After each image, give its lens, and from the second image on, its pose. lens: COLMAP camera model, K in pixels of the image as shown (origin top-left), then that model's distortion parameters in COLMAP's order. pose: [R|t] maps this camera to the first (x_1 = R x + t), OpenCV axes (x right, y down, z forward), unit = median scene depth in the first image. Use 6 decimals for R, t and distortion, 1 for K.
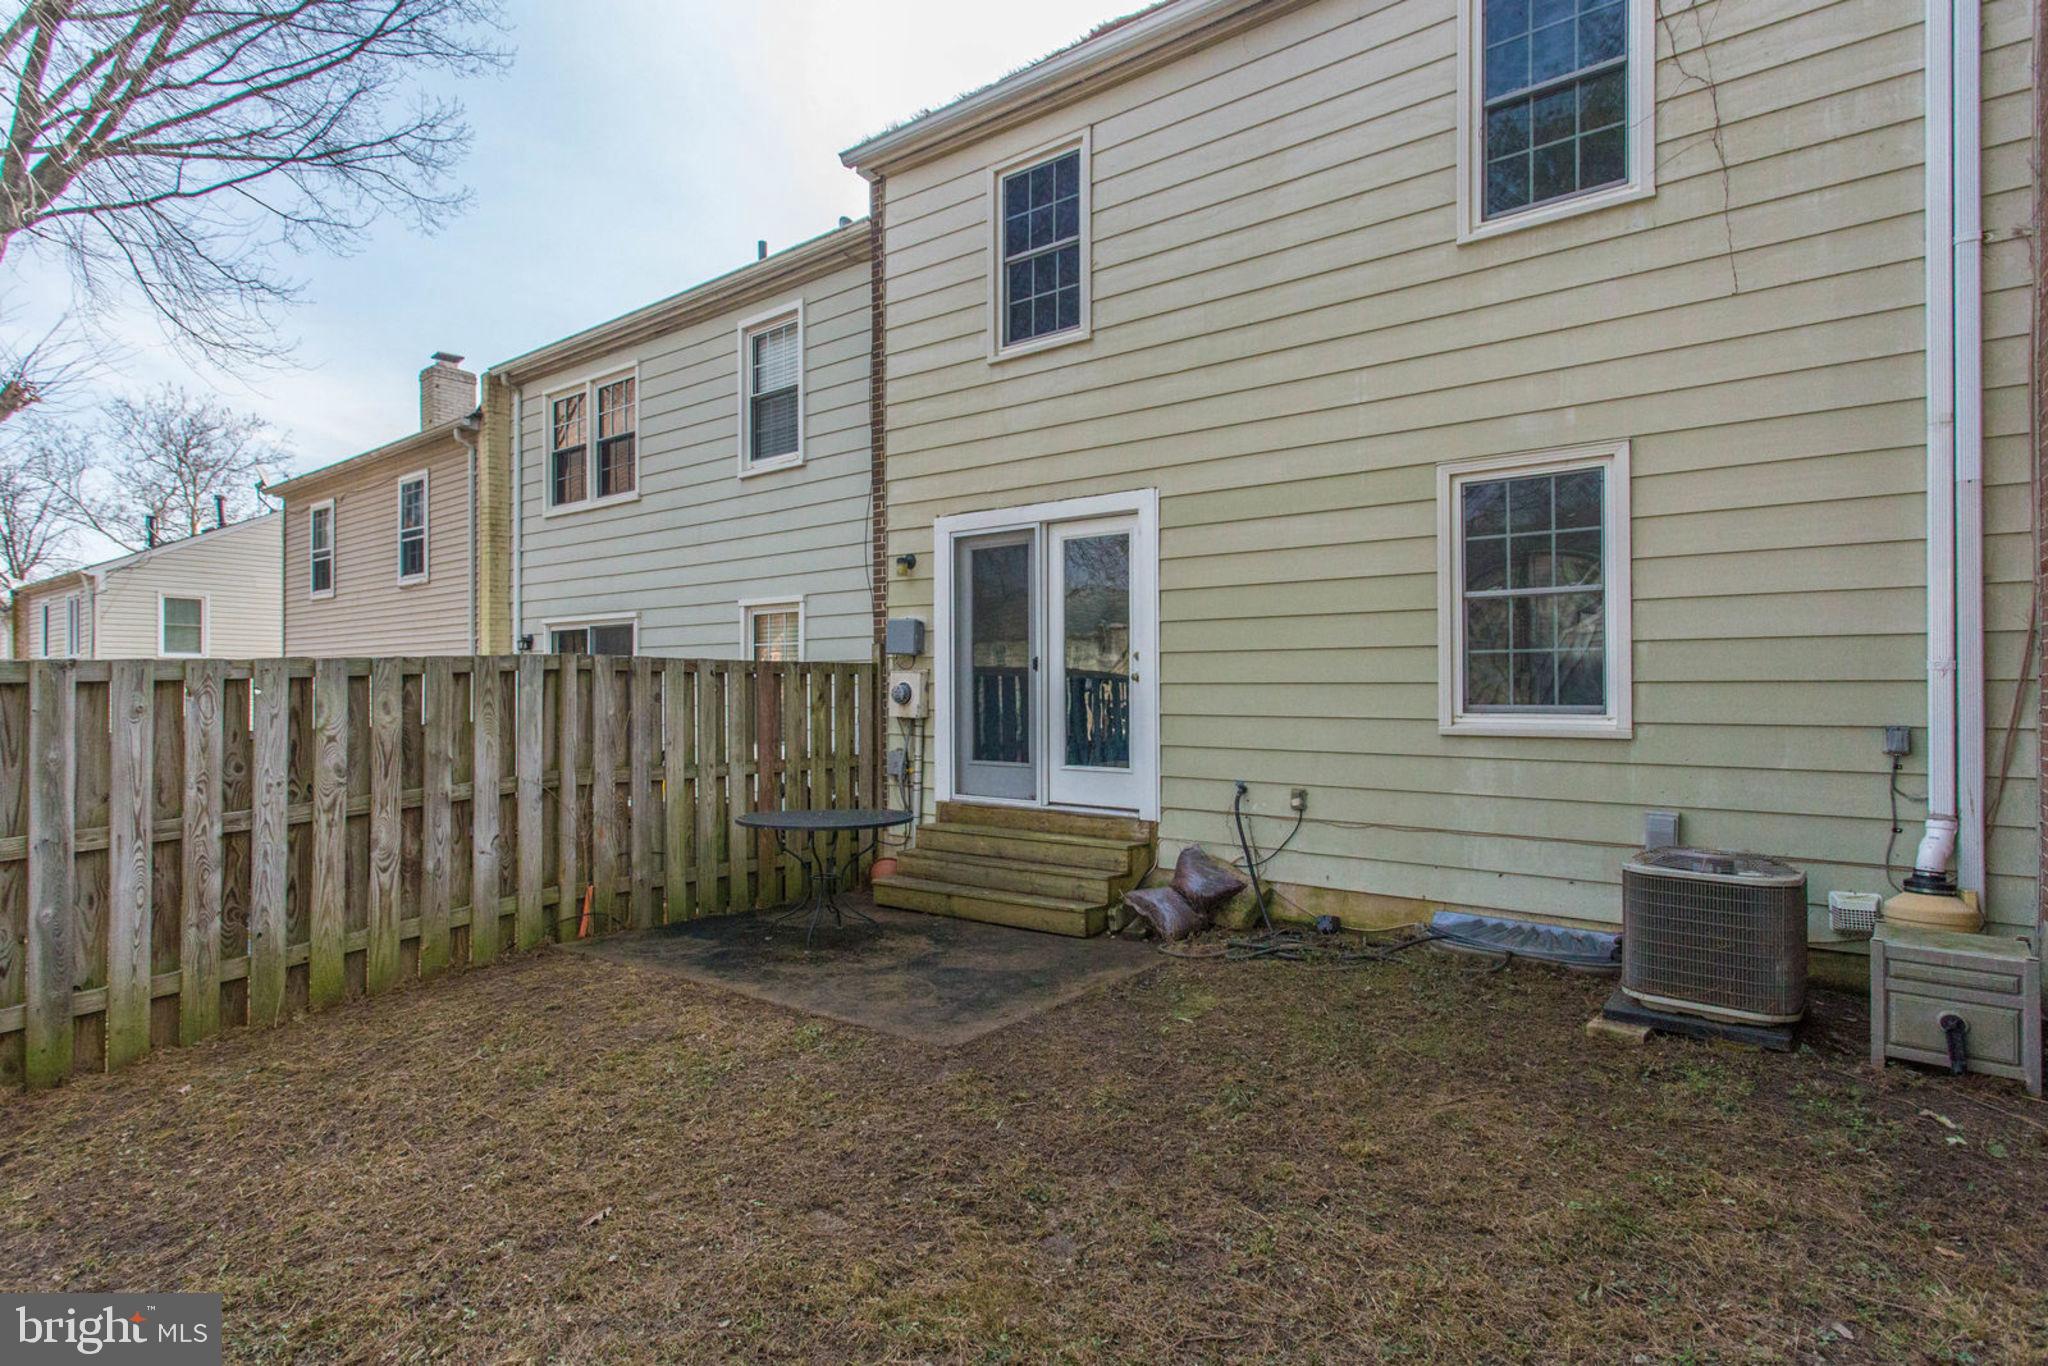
lens RADIAL K [[1009.6, 0, 1024.0], [0, 1009.6, 683.0], [0, 0, 1]] dist [-0.002610, -0.000329]
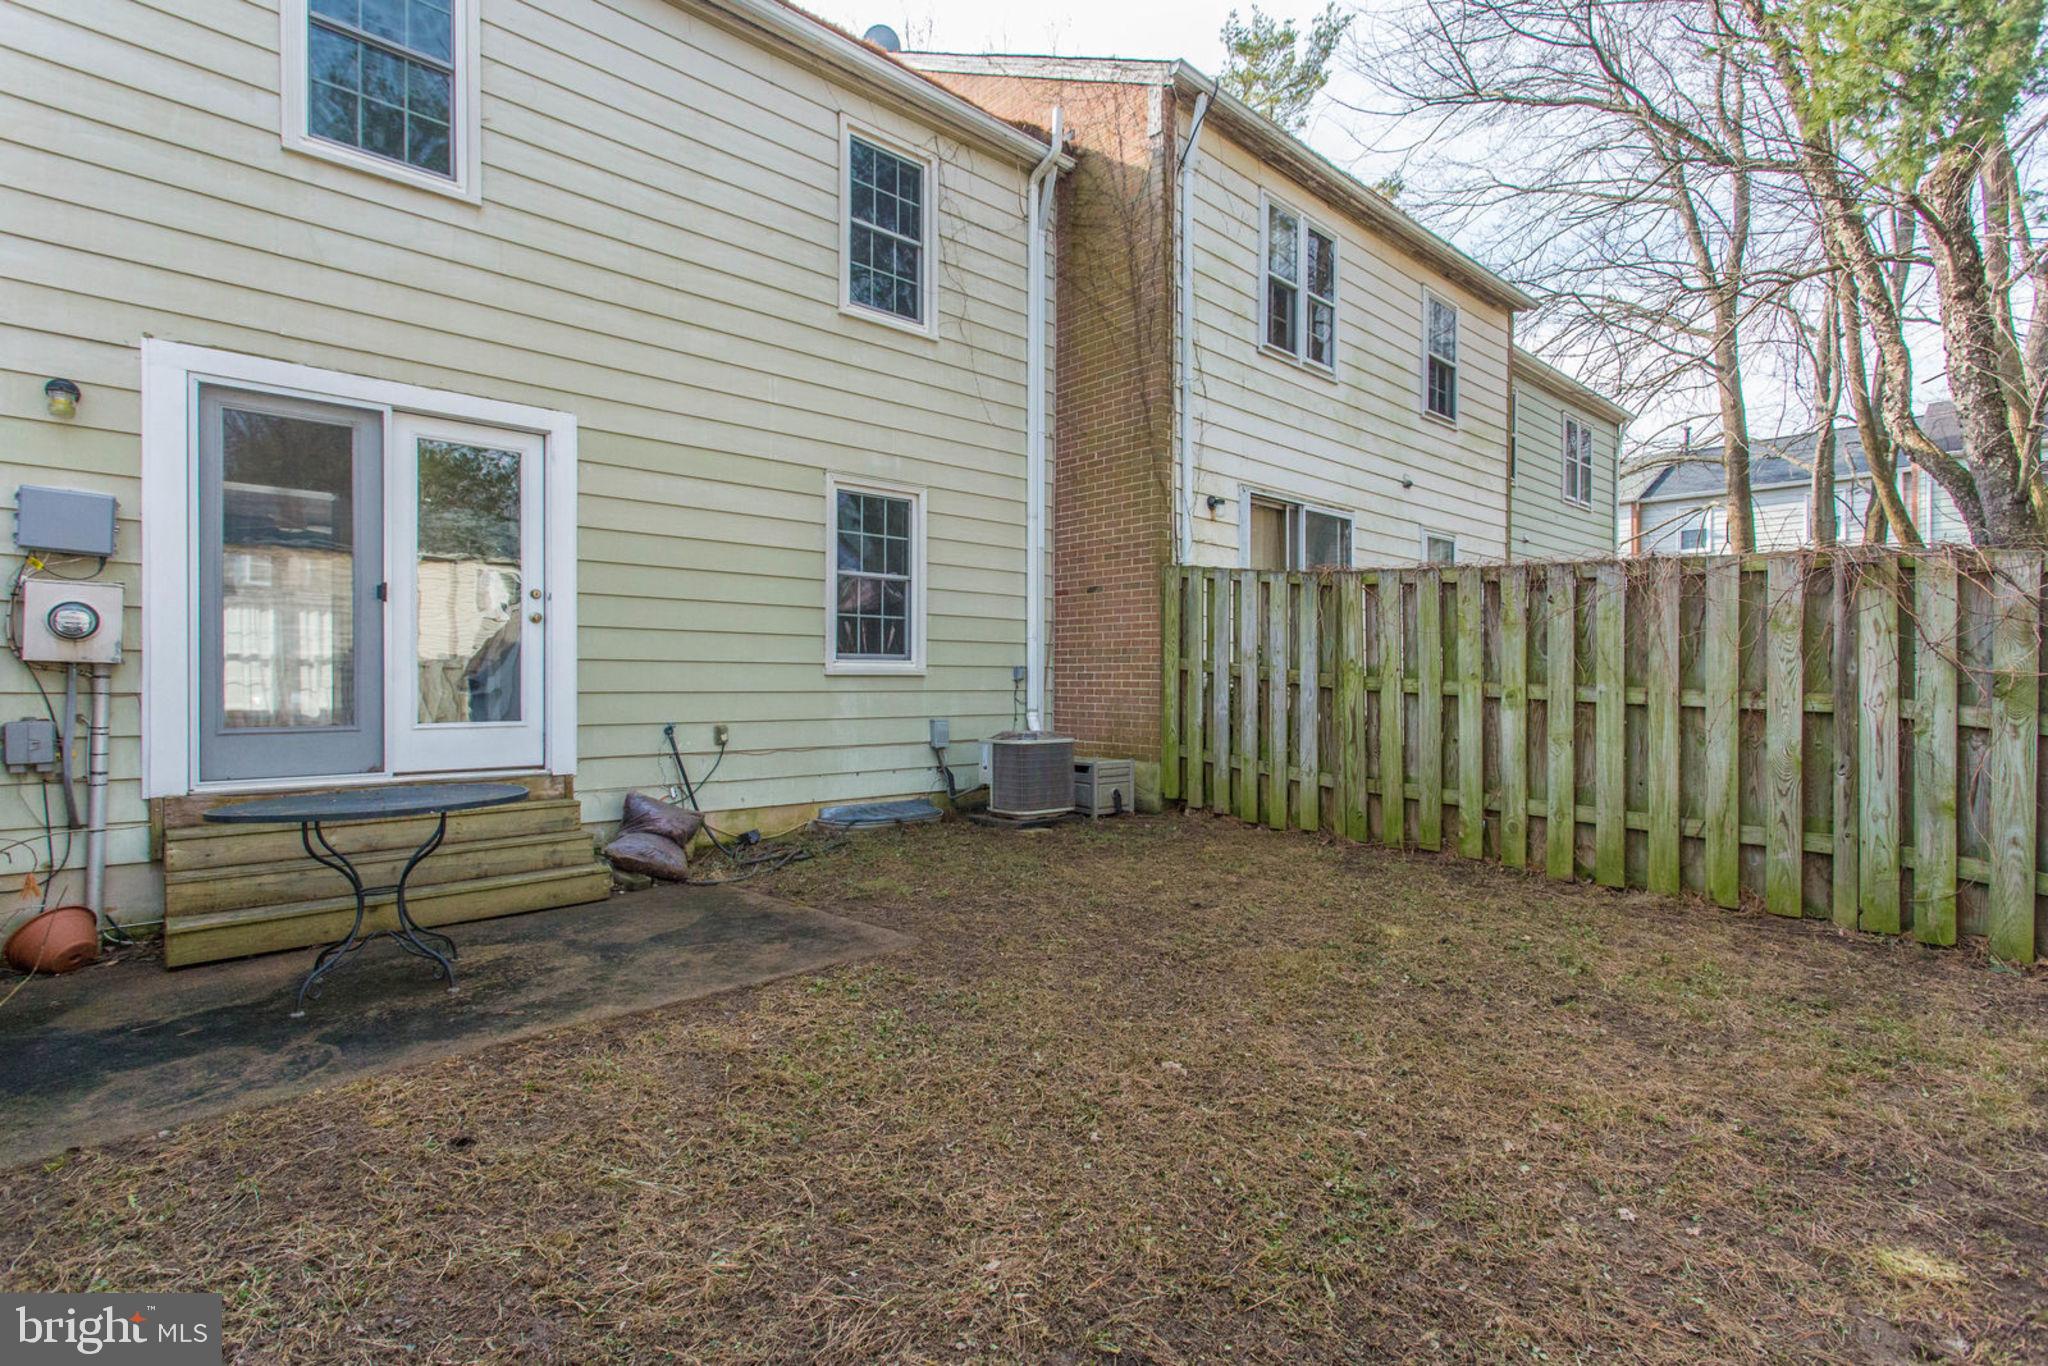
lens RADIAL K [[979.7, 0, 1027.2], [0, 979.7, 678.7], [0, 0, 1]] dist [0.009364, 0.000403]
pose [[0.183118, -0.000155, 0.983091, -0.819835], [-0.012860, 0.999914, 0.002553, 0.050031], [-0.983007, -0.013110, 0.183100, 0.511827]]
